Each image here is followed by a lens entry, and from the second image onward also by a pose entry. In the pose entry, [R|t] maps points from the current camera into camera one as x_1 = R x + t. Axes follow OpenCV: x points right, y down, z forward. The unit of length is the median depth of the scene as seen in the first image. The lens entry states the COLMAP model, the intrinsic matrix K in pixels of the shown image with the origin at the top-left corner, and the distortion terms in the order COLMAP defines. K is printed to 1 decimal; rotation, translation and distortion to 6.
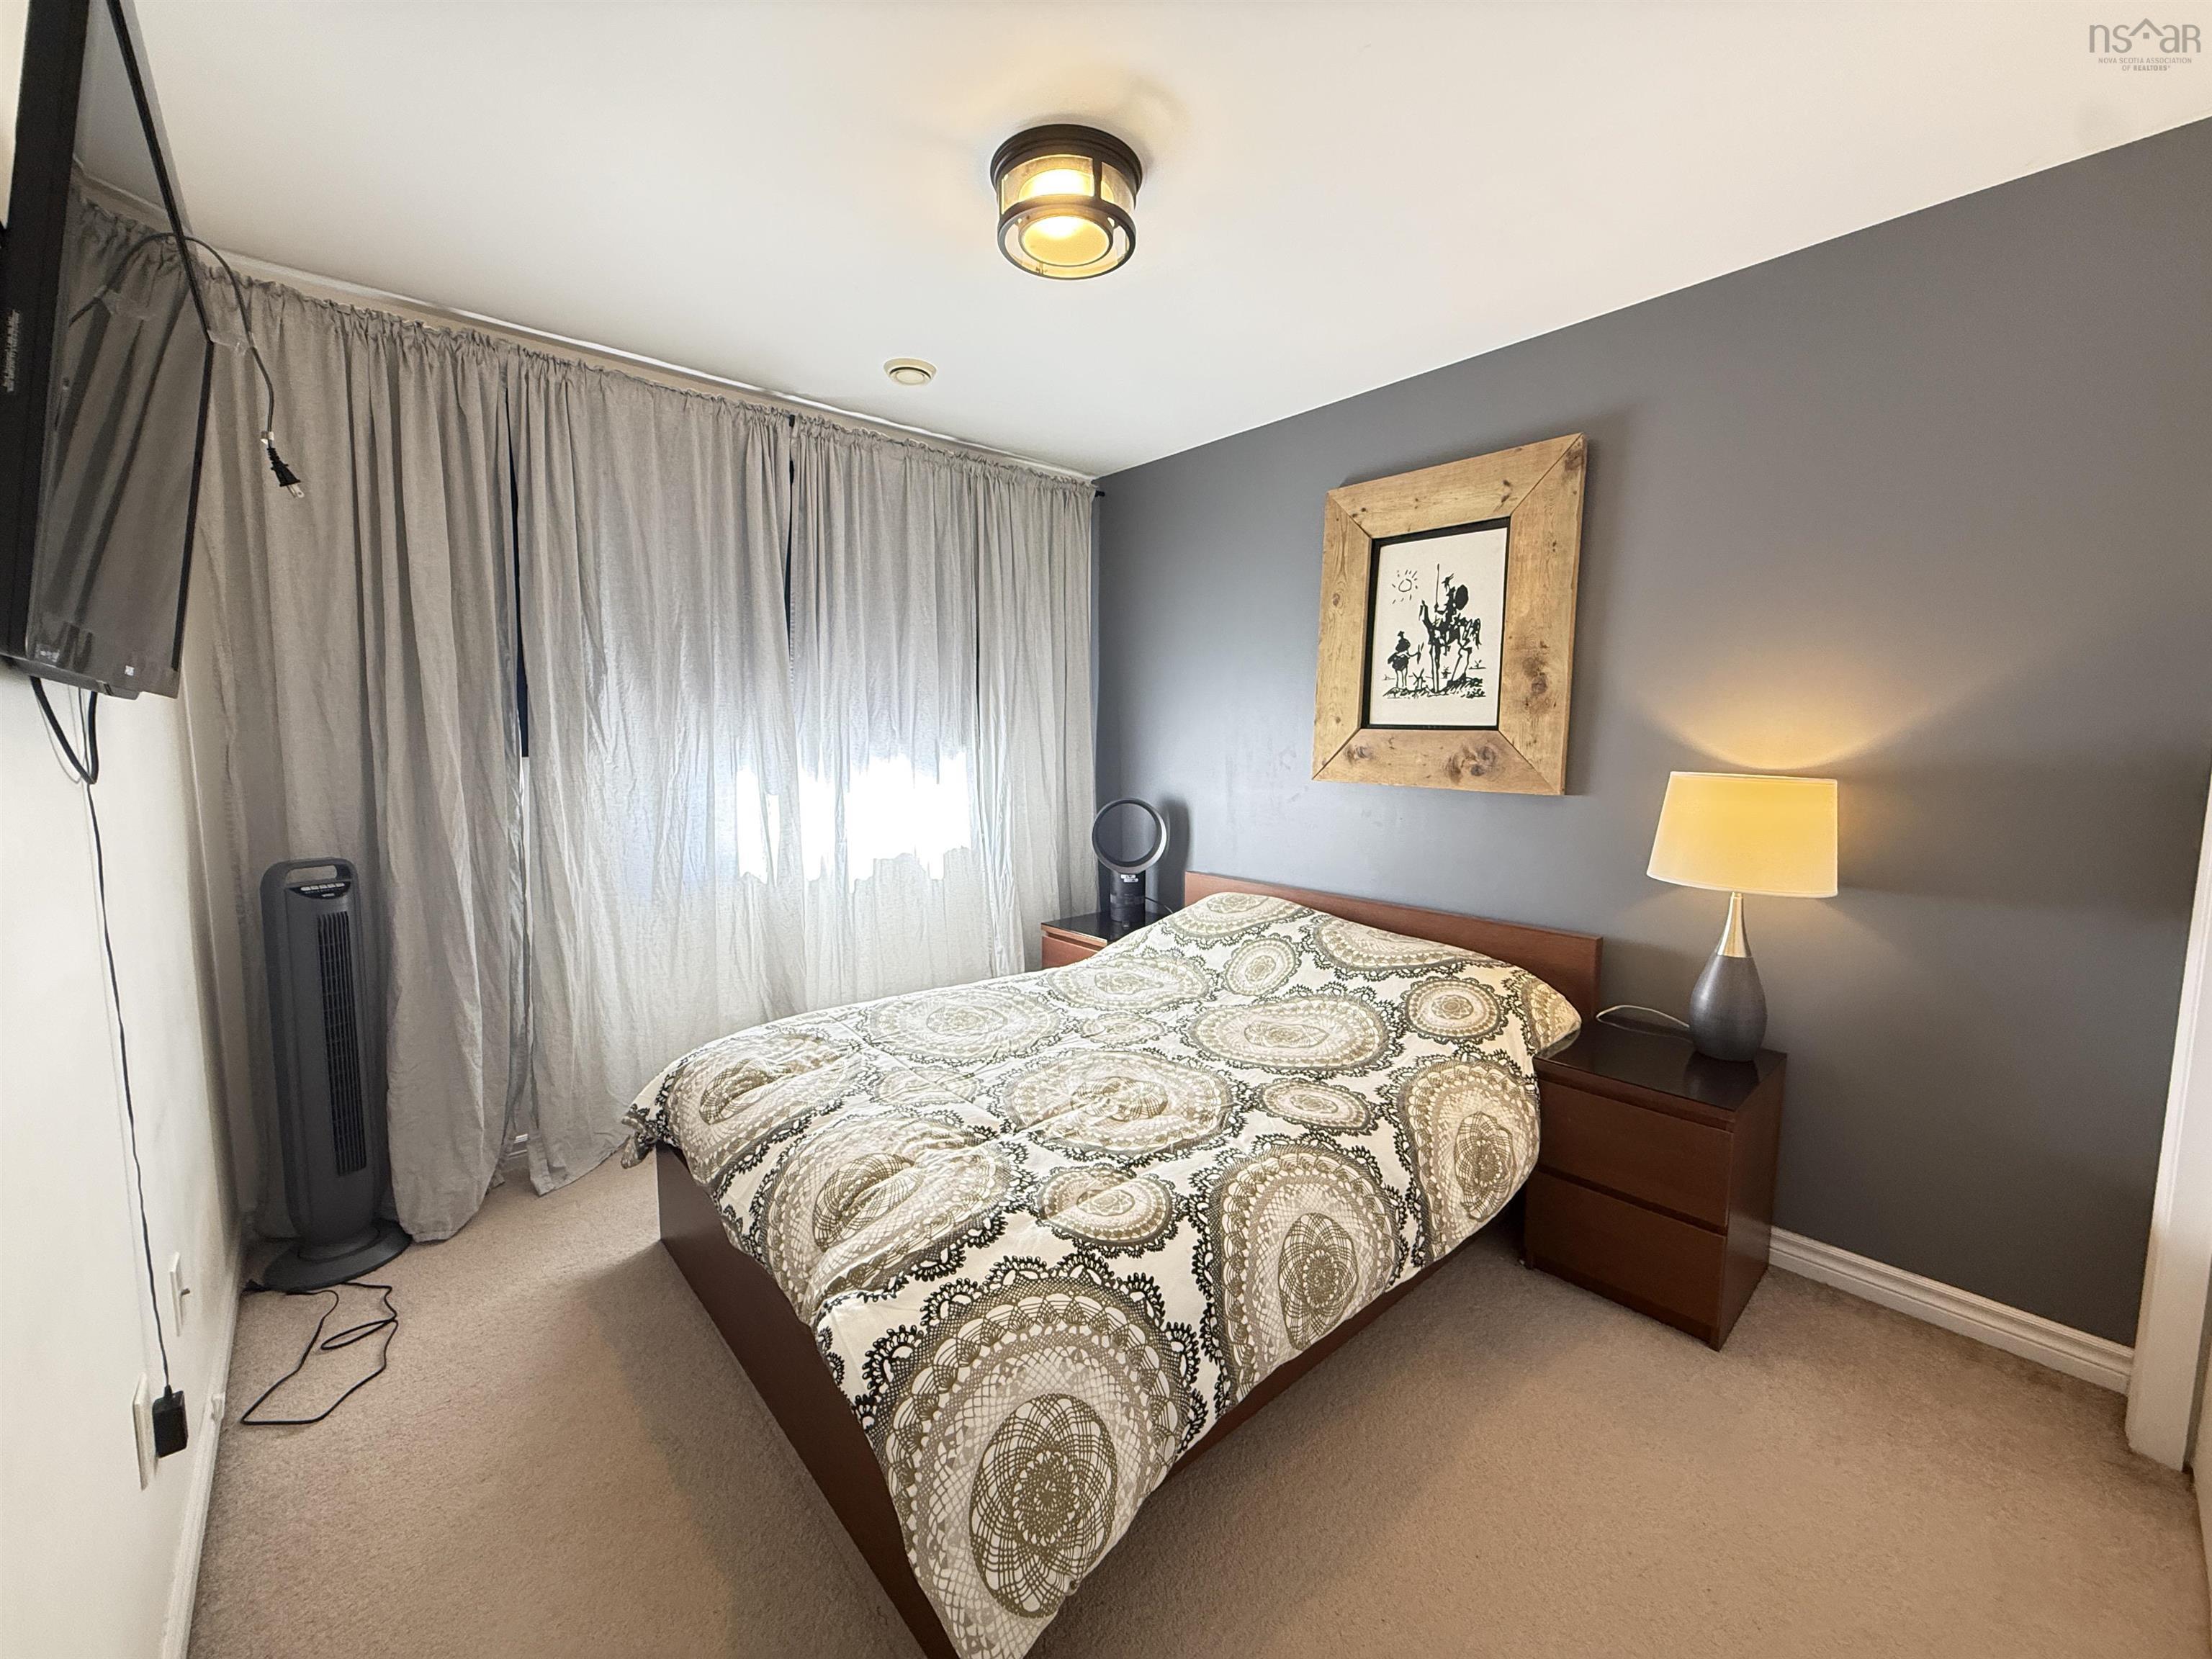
lens RADIAL K [[878.9, 0, 1098.0], [0, 878.9, 824.7], [0, 0, 1]] dist [0.000736, -0.000088]
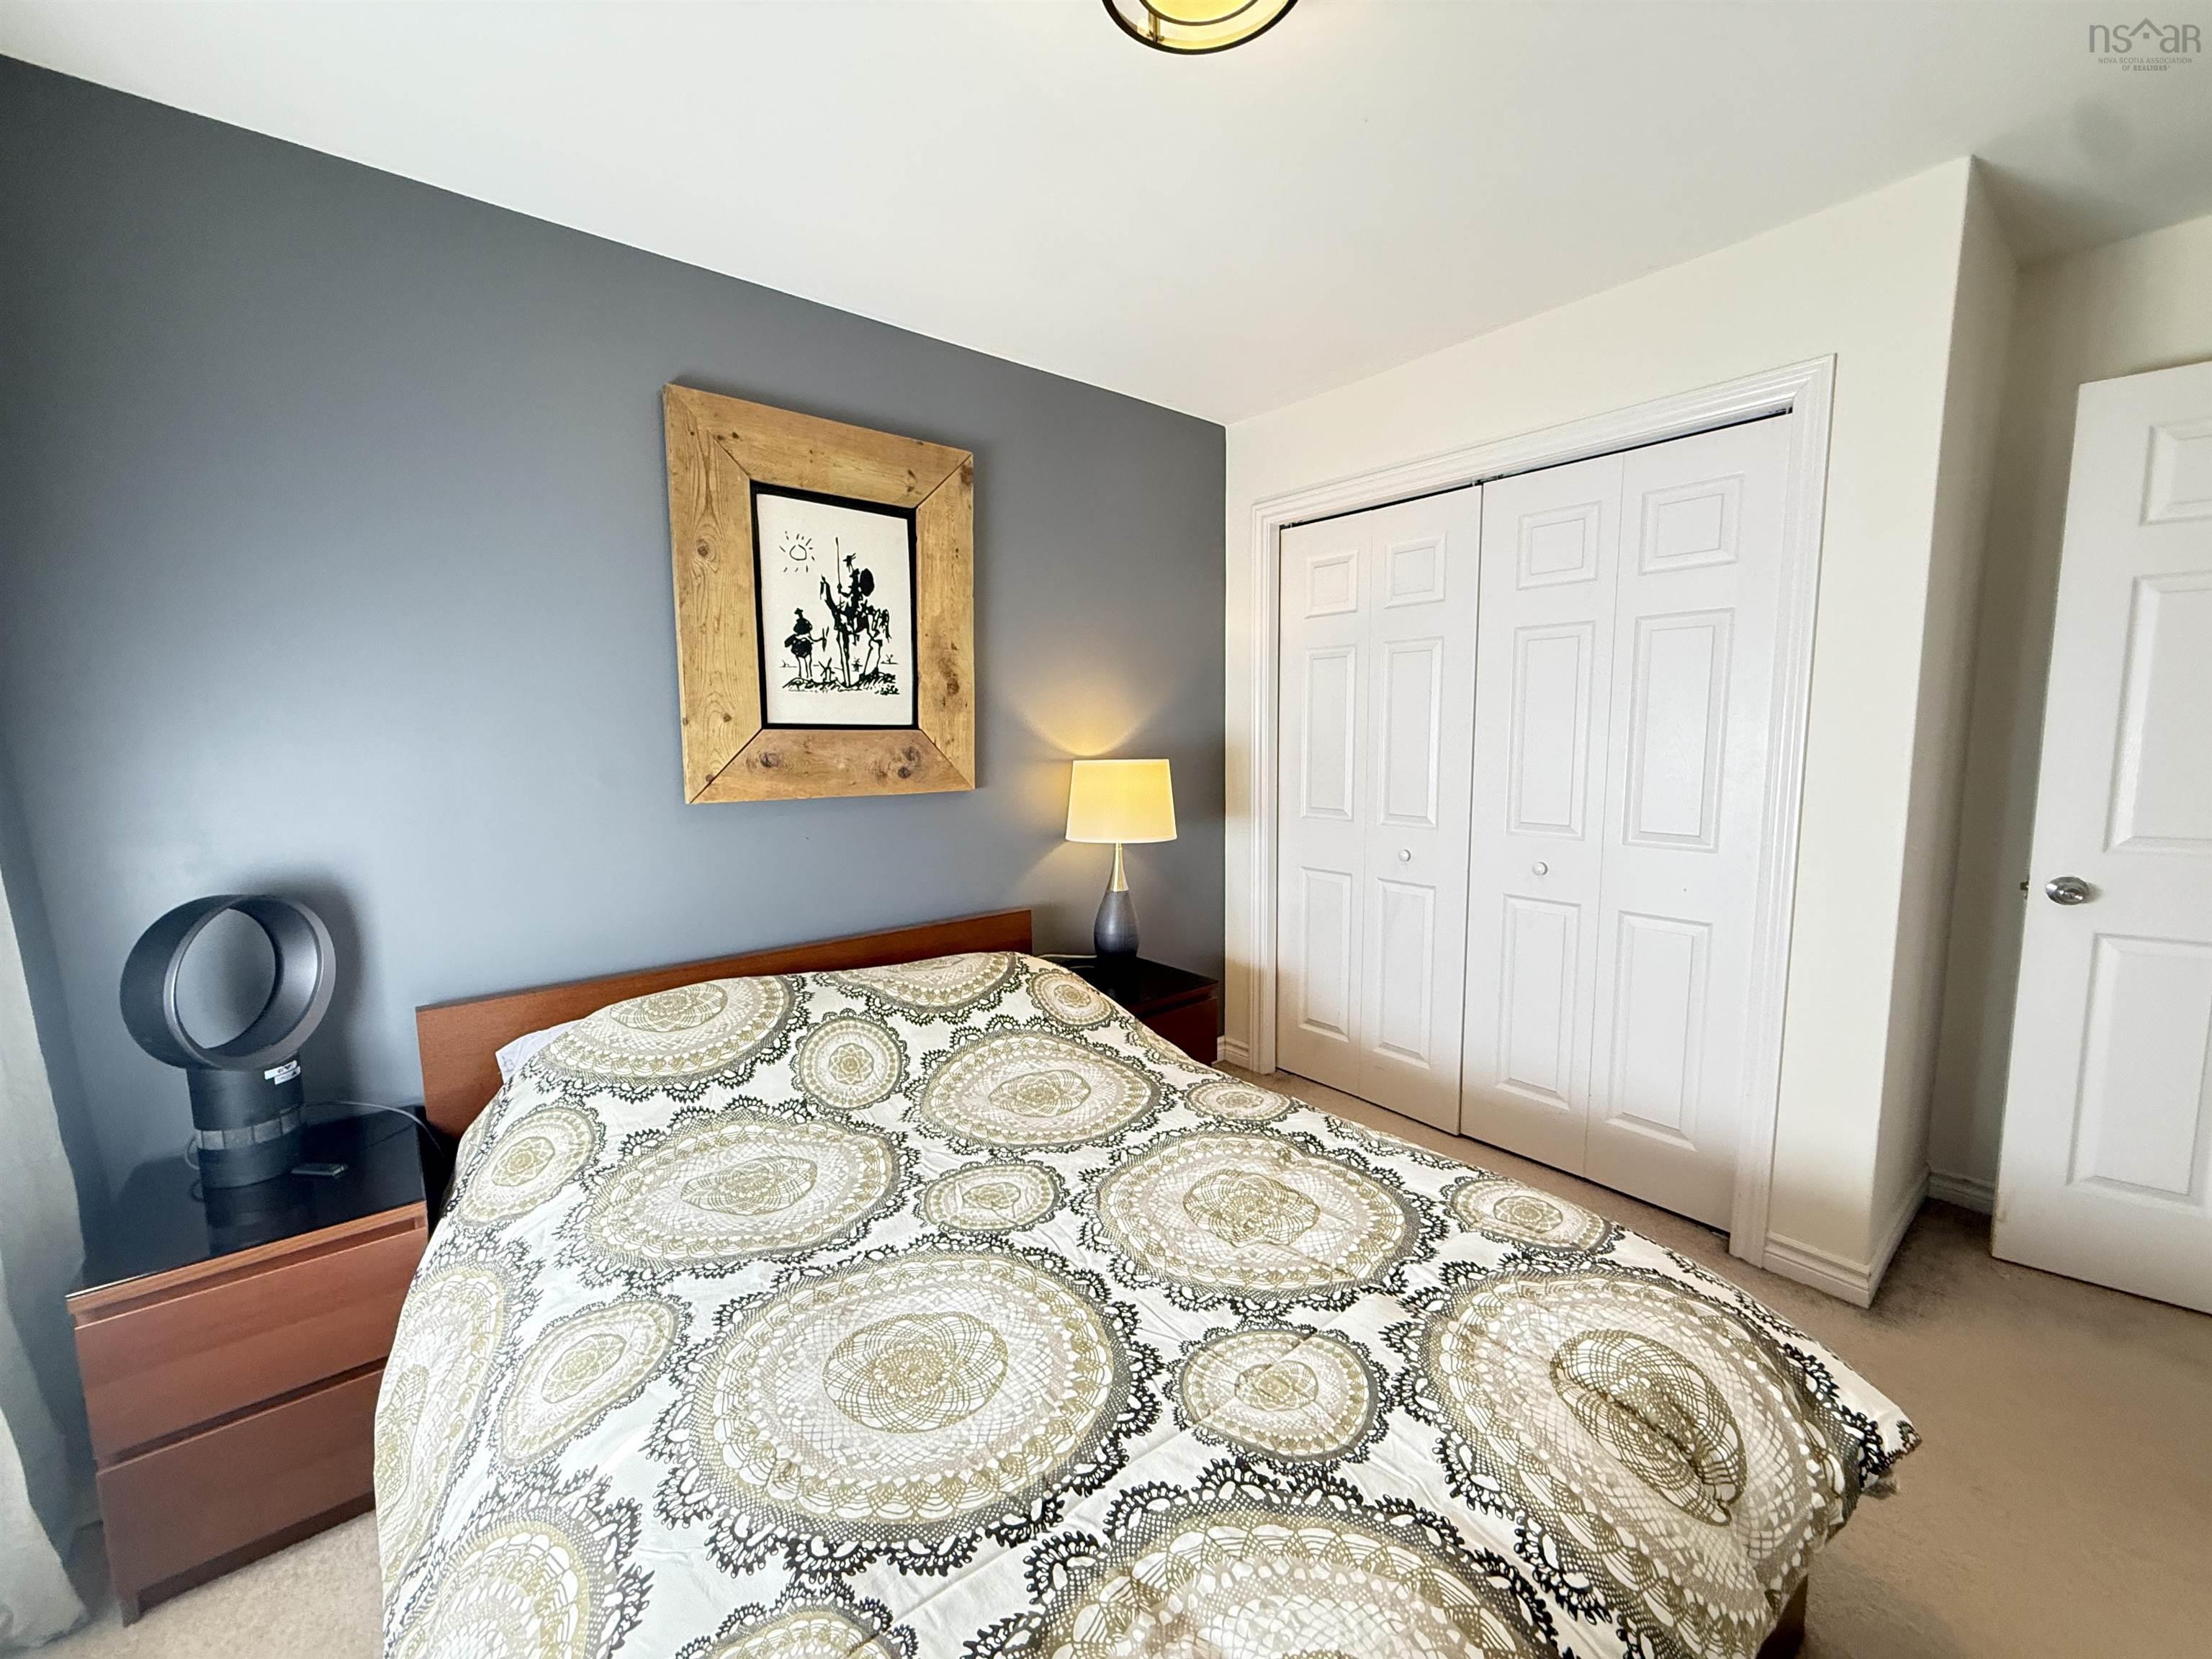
lens RADIAL K [[878.9, 0, 1098.9], [0, 878.9, 824.8], [0, 0, 1]] dist [0.000736, -0.000088]
pose [[0.036680, -0.116299, 0.992537, -0.495056], [0.112939, 0.987324, 0.111515, -0.085689], [-0.992925, 0.108006, 0.049350, 0.736186]]
